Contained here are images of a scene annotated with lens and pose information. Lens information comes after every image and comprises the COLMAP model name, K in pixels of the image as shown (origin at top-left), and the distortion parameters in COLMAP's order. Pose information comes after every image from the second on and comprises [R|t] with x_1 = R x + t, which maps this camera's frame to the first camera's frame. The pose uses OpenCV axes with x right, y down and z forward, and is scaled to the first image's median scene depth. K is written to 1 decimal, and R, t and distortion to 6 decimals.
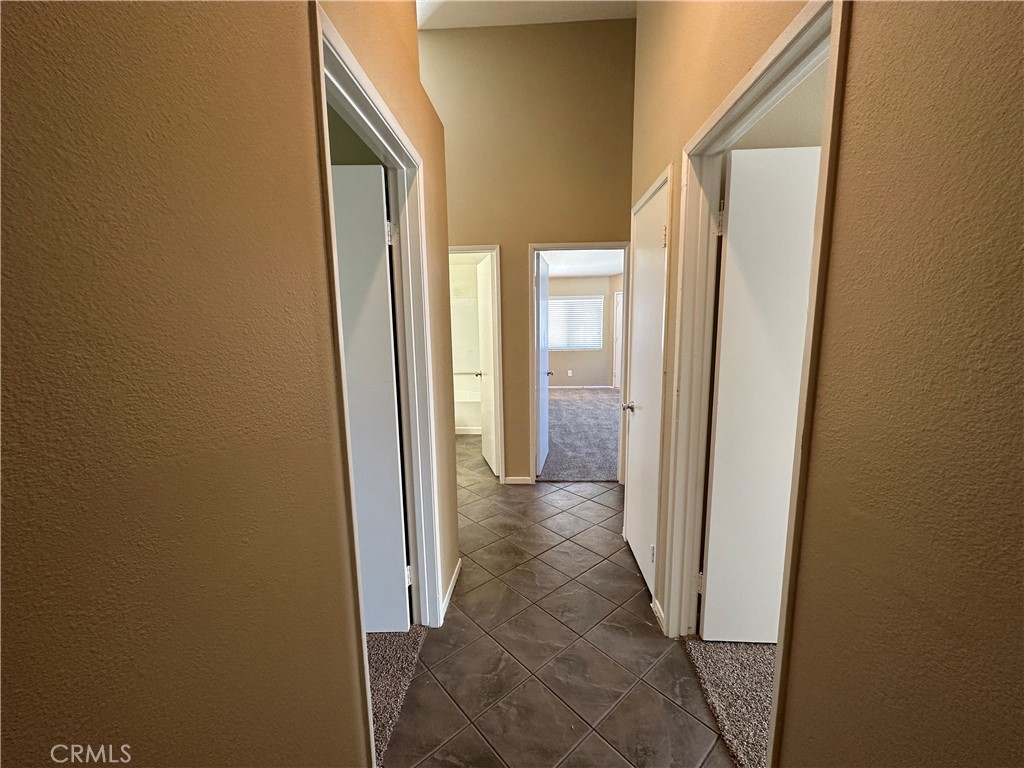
lens RADIAL K [[407.9, 0, 511.1], [0, 407.9, 385.5], [0, 0, 1]] dist [-0.001020, -0.000171]
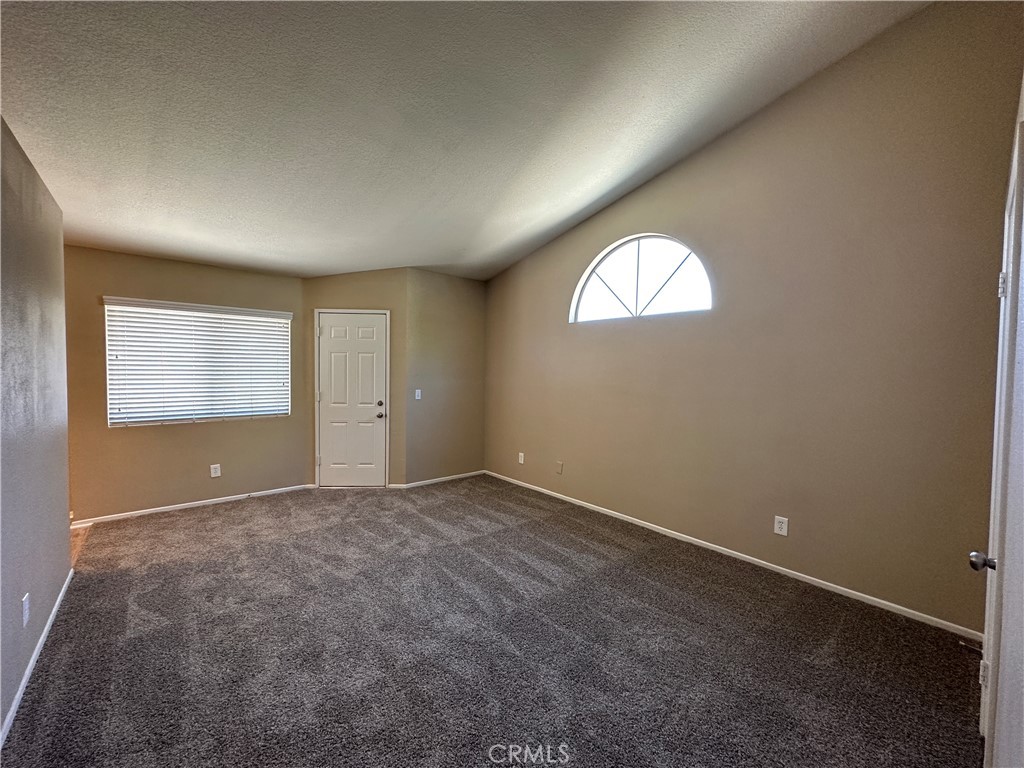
lens RADIAL K [[407.9, 0, 511.1], [0, 407.9, 385.5], [0, 0, 1]] dist [-0.001020, -0.000171]
pose [[0.728109, -0.000557, 0.685461, 0.072761], [0.078352, 0.993513, -0.082420, -0.062002], [-0.680968, 0.113718, 0.723430, 0.434597]]
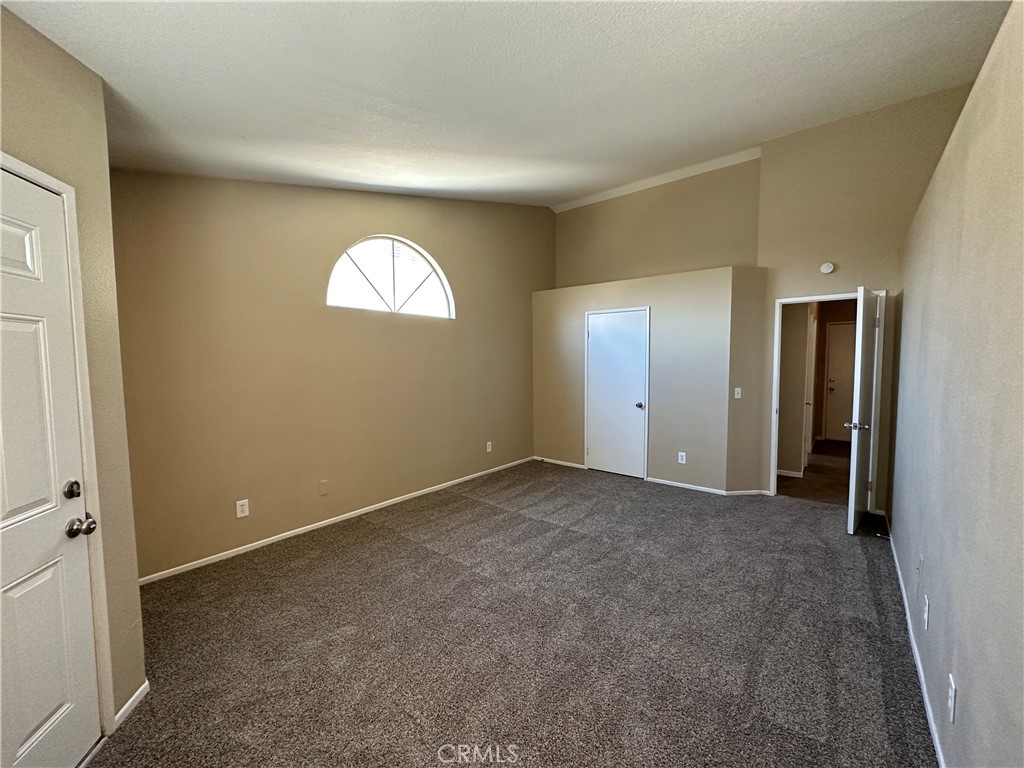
lens RADIAL K [[407.9, 0, 511.1], [0, 407.9, 385.5], [0, 0, 1]] dist [-0.001020, -0.000171]
pose [[-0.801278, -0.023146, 0.597845, 0.078537], [0.103276, 0.978900, 0.176318, -0.146957], [-0.589312, 0.203022, -0.781981, 0.952404]]
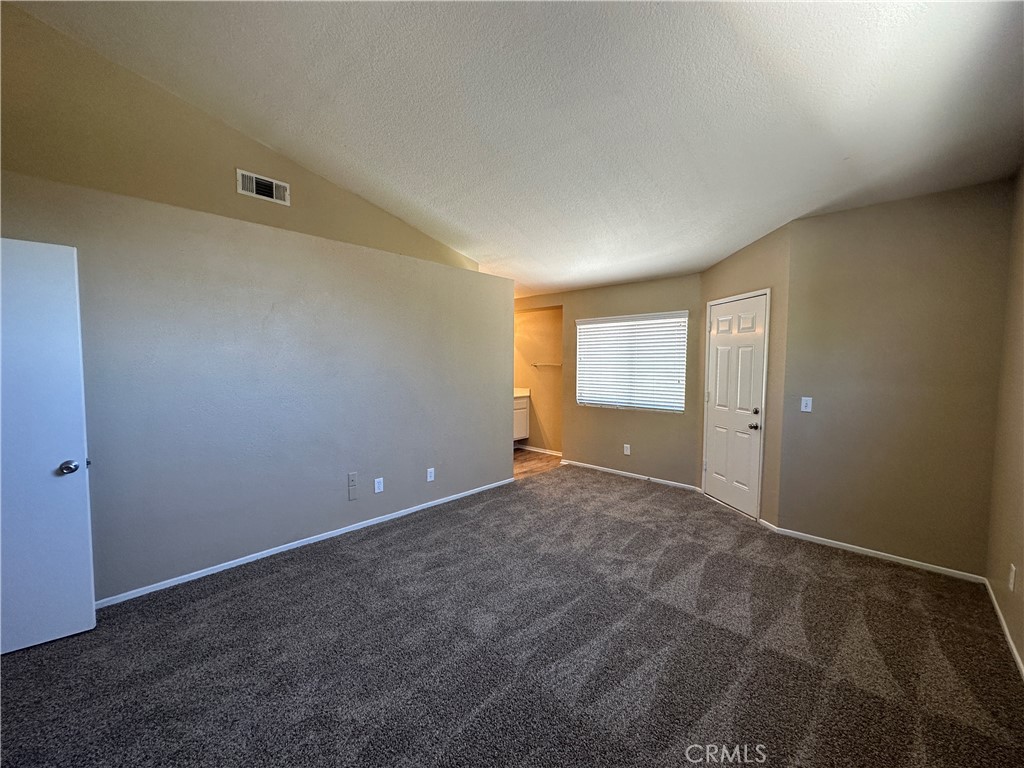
lens RADIAL K [[407.9, 0, 511.1], [0, 407.9, 385.5], [0, 0, 1]] dist [-0.001020, -0.000171]
pose [[0.756610, 0.055912, -0.651472, 0.392636], [-0.115270, 0.992138, -0.048724, -0.072970], [0.643626, 0.111961, 0.757107, 0.463625]]
